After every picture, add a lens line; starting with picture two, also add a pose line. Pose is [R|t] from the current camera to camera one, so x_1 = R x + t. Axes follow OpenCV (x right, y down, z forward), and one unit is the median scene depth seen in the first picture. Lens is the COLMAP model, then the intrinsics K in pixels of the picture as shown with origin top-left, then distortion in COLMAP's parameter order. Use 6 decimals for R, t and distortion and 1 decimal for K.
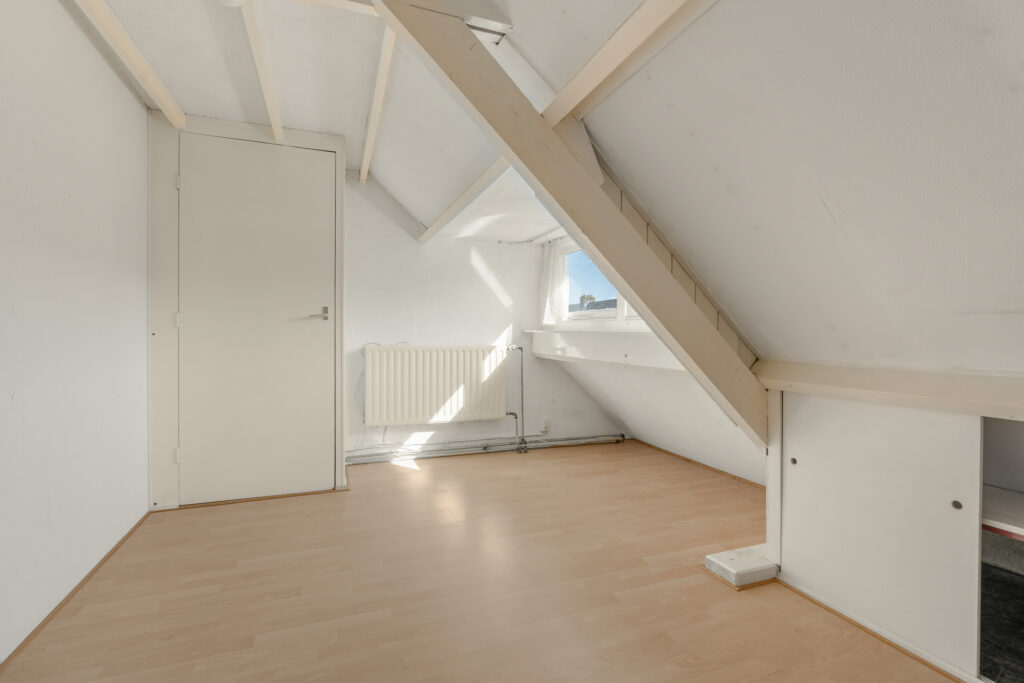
lens RADIAL K [[471.6, 0, 512.8], [0, 471.6, 330.8], [0, 0, 1]] dist [-0.002354, -0.000034]
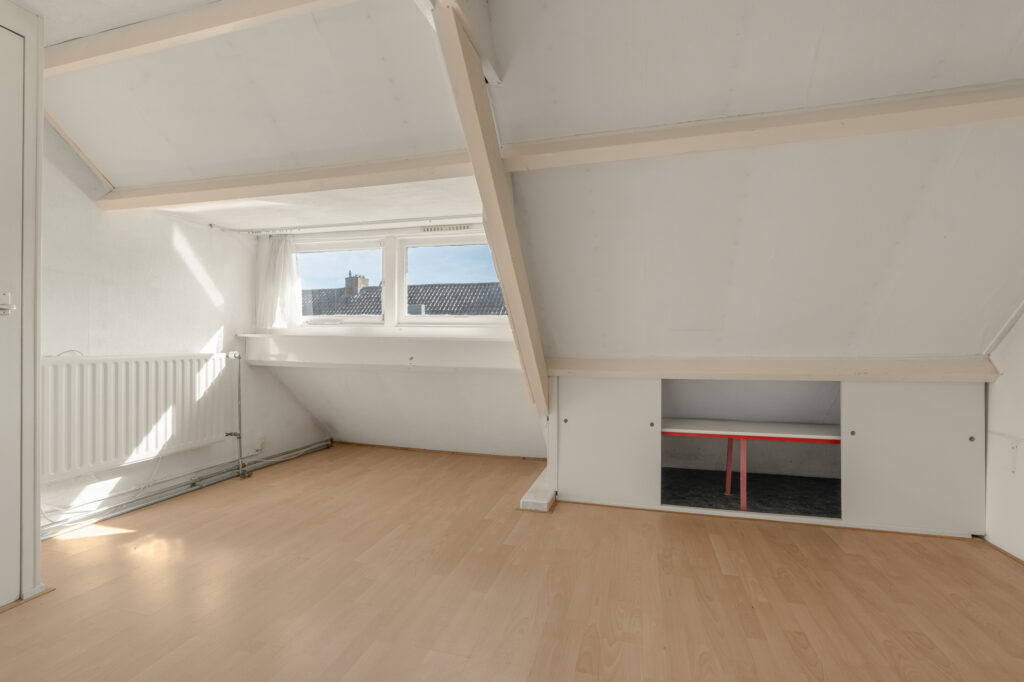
lens RADIAL K [[470.5, 0, 507.5], [0, 470.5, 325.7], [0, 0, 1]] dist [-0.012669, 0.004499]
pose [[0.587100, 0.022220, 0.809209, -0.400303], [-0.007796, 0.999732, -0.021795, -0.001942], [-0.809477, 0.006487, 0.587116, 0.119978]]
